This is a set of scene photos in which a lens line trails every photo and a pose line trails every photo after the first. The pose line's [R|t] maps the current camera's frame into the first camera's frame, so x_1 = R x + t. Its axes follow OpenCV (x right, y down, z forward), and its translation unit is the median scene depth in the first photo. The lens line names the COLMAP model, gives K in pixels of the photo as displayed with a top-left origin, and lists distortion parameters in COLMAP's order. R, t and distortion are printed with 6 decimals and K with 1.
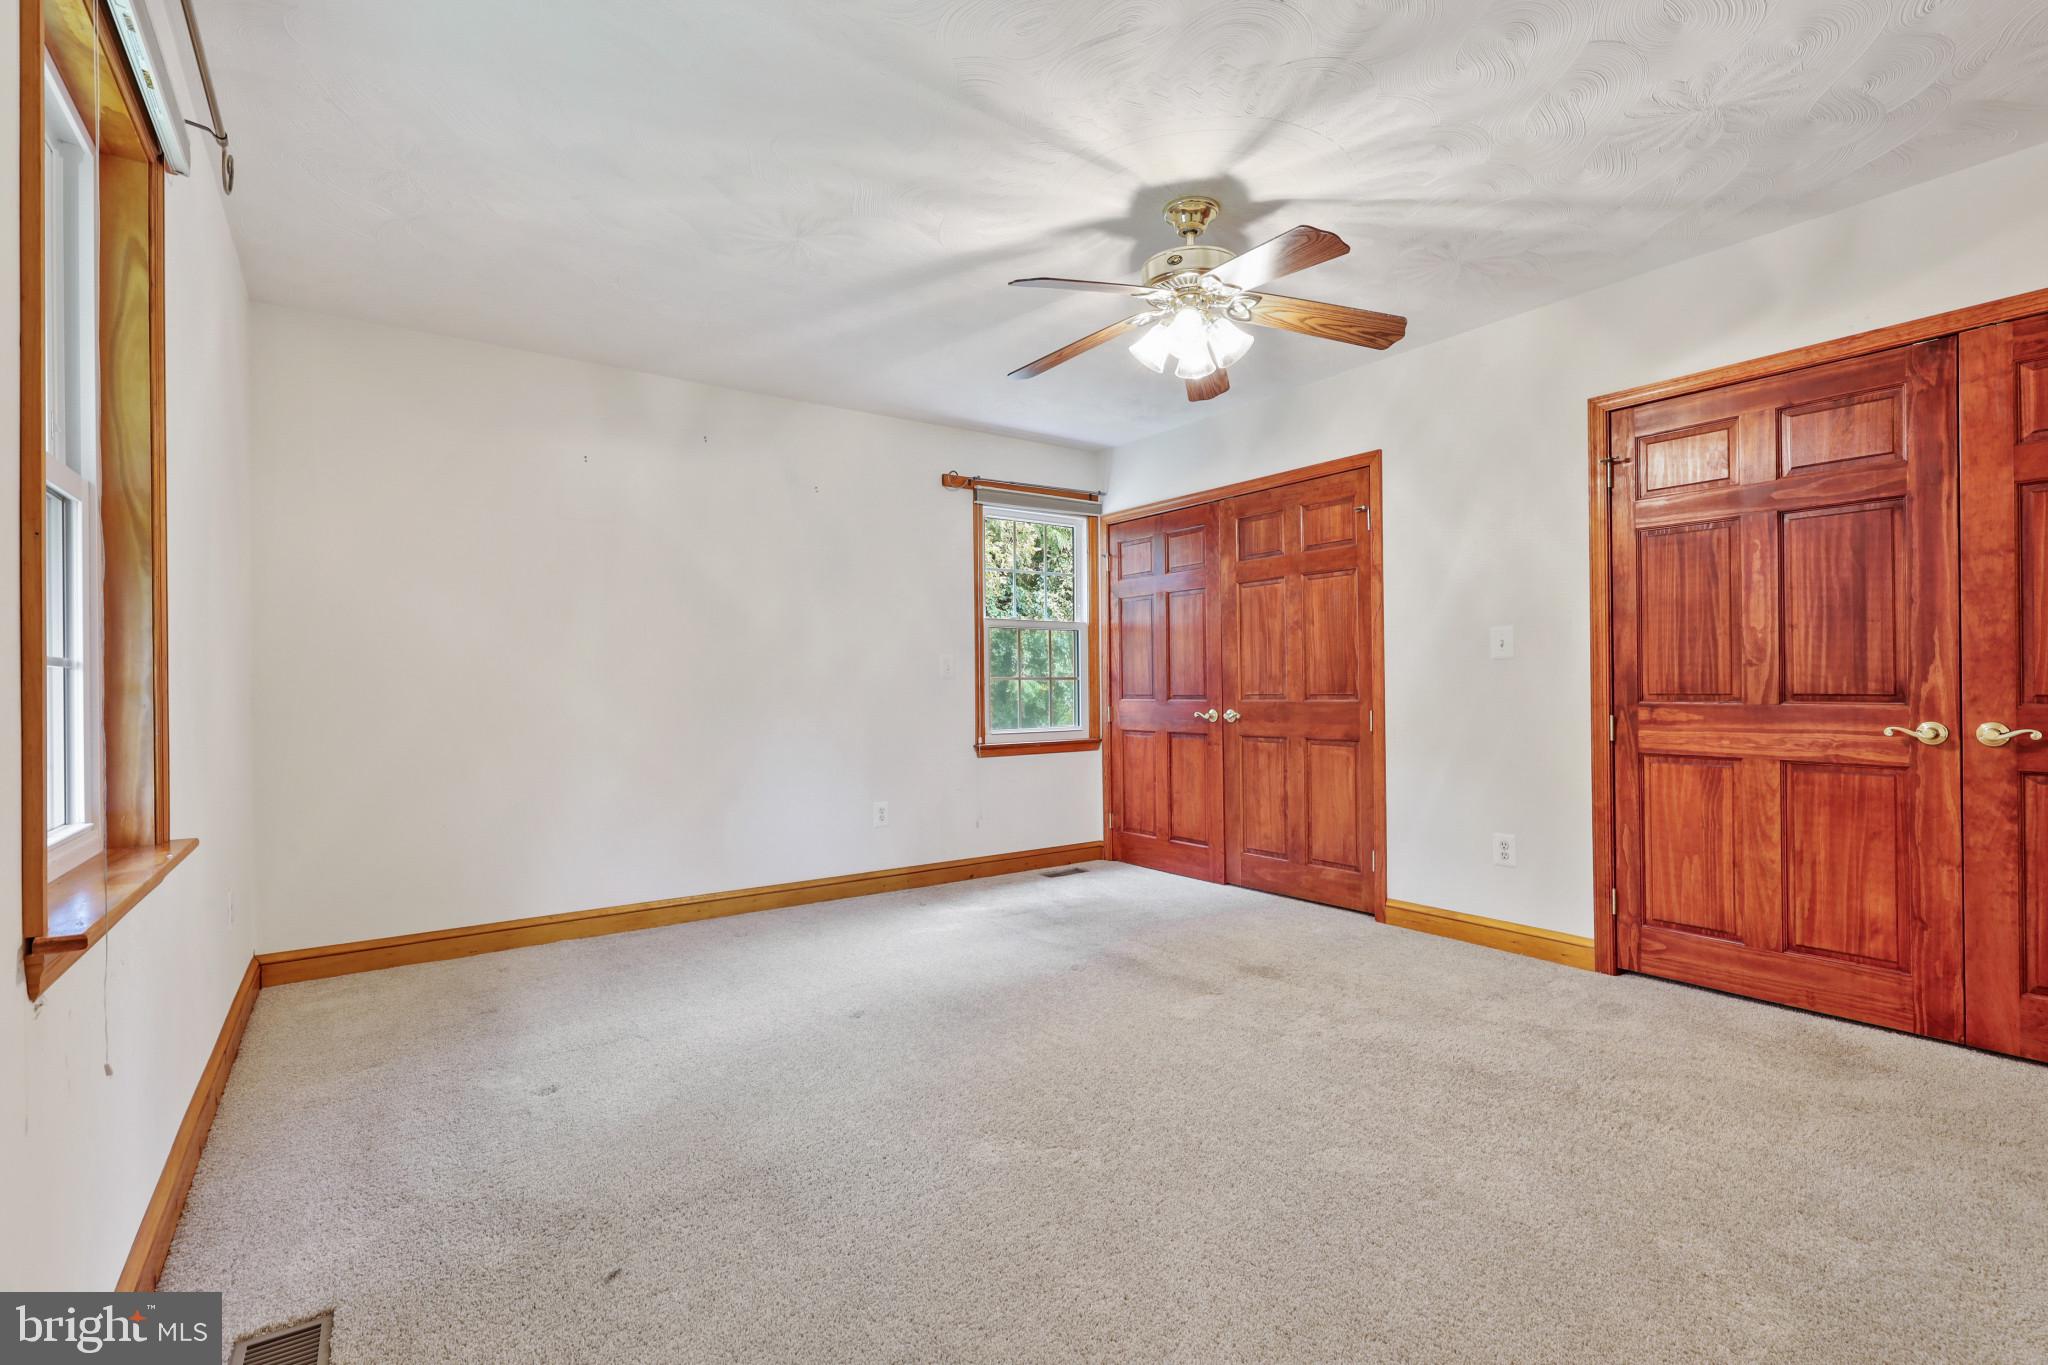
lens RADIAL K [[936.3, 0, 1027.6], [0, 936.3, 685.9], [0, 0, 1]] dist [-0.011790, 0.000375]
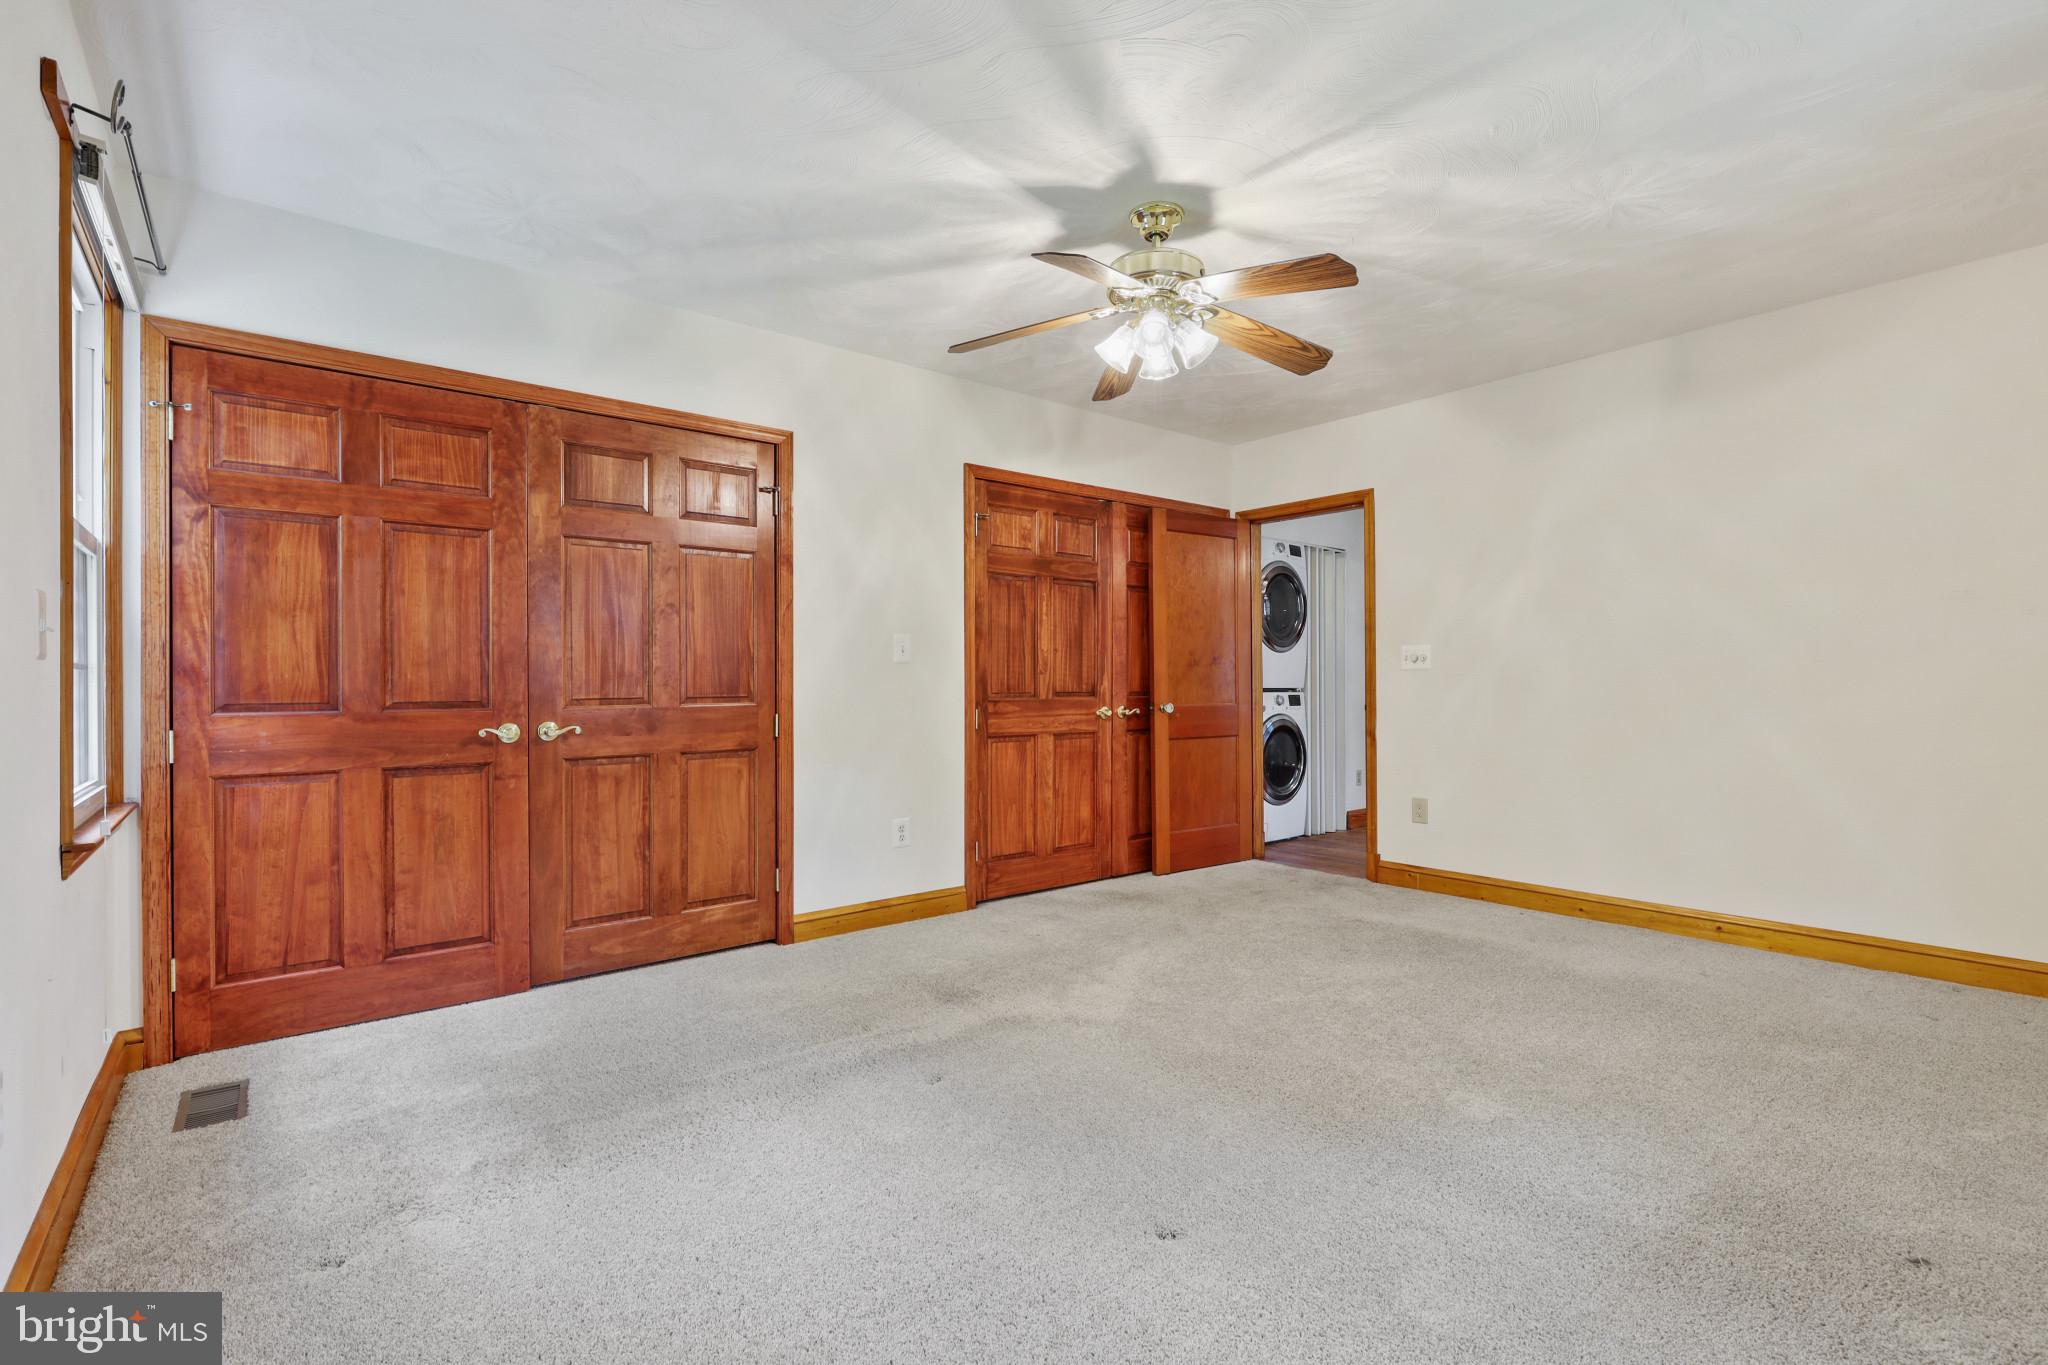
lens RADIAL K [[936.3, 0, 1028.7], [0, 936.3, 680.4], [0, 0, 1]] dist [-0.011790, 0.000375]
pose [[-0.082040, 0.014249, 0.996527, -0.567826], [0.004816, 0.999892, -0.013900, 0.007785], [-0.996617, 0.003659, -0.082100, 0.847256]]
